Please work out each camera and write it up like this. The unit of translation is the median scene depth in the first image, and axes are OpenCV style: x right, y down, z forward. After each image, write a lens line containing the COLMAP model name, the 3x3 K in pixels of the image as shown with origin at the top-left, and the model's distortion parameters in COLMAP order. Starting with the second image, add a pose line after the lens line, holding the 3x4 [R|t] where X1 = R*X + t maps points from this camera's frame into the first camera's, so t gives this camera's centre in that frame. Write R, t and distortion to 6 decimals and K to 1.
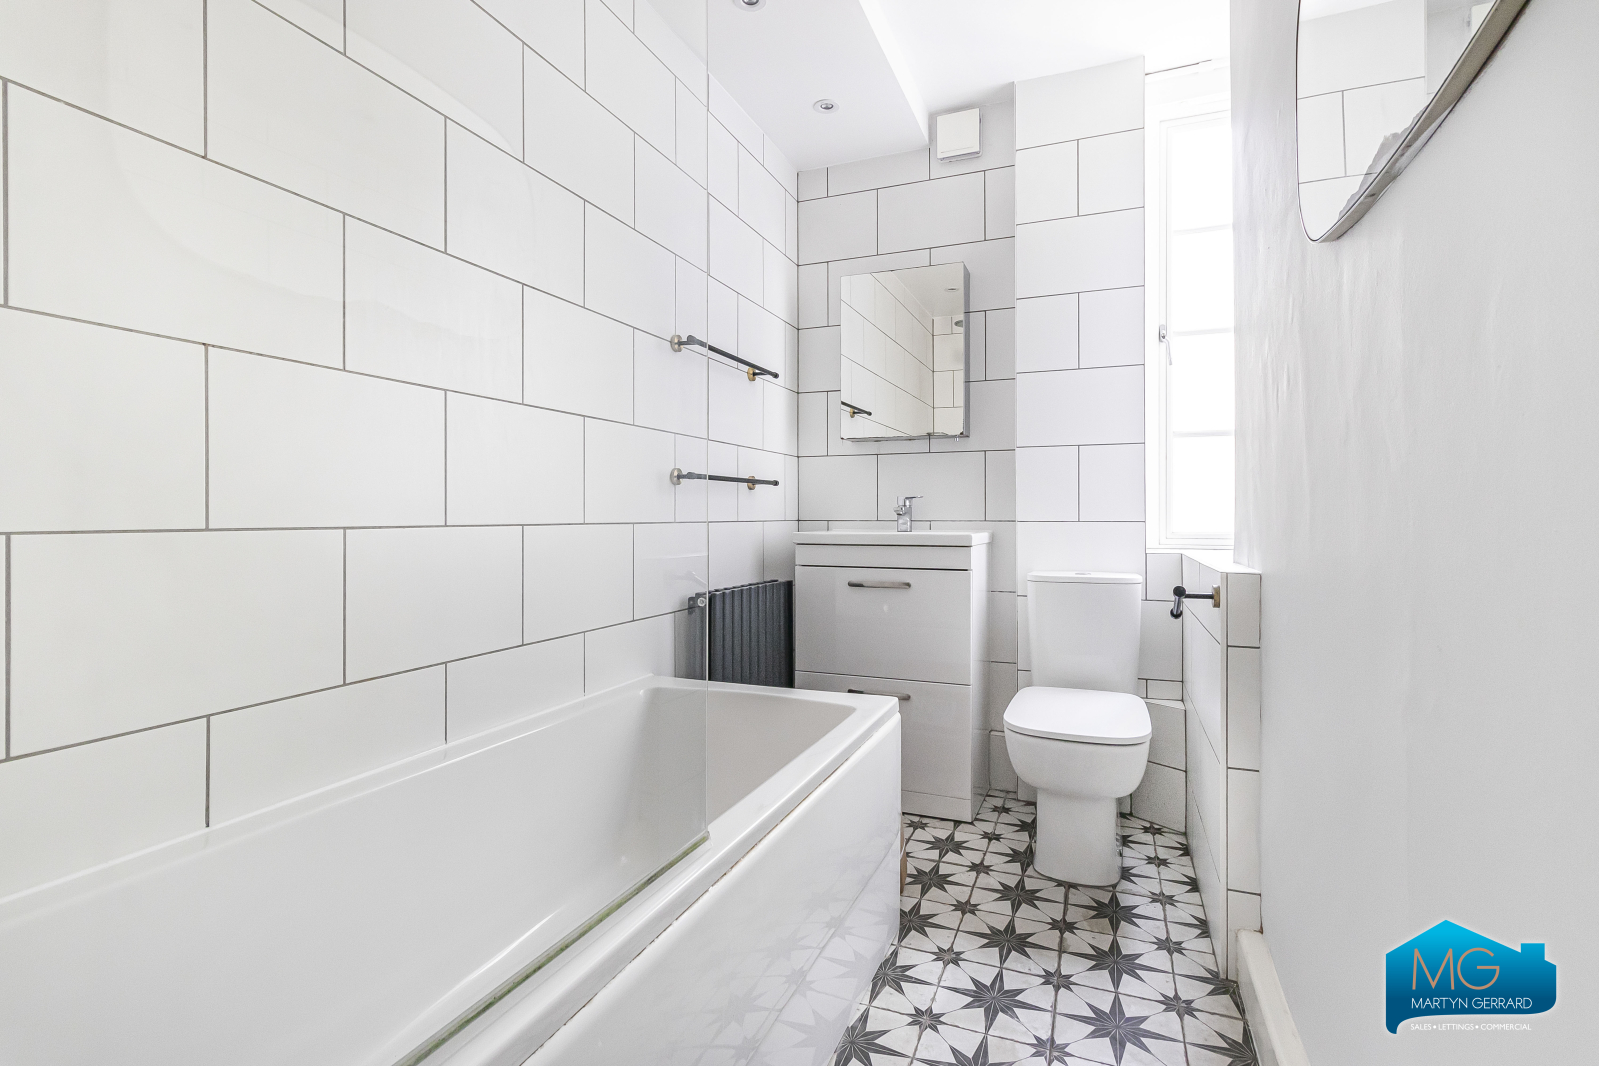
lens RADIAL K [[772.3, 0, 792.4], [0, 772.3, 516.5], [0, 0, 1]] dist [0.000485, -0.000034]
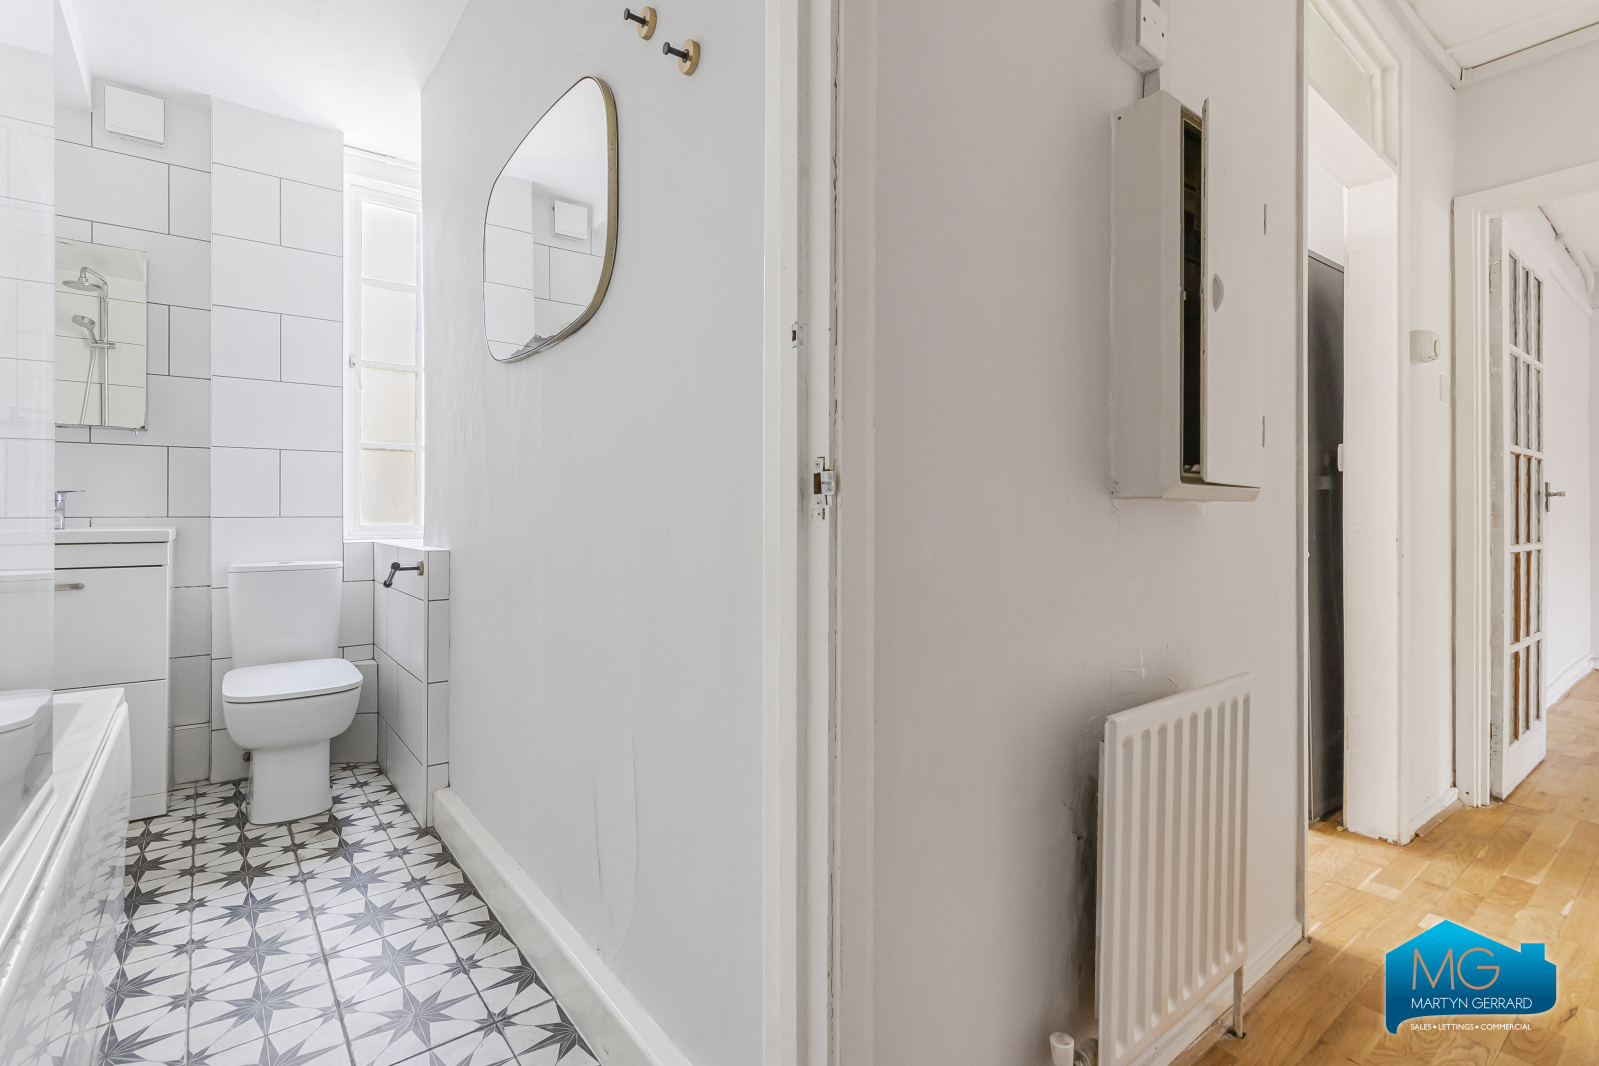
lens RADIAL K [[740.1, 0, 804.2], [0, 740.1, 504.9], [0, 0, 1]] dist [0.001230, 0.000090]
pose [[0.491546, 0.008524, 0.870810, -0.237509], [-0.000912, 0.999957, -0.009273, -0.002414], [-0.870851, 0.003763, 0.491533, -0.240491]]
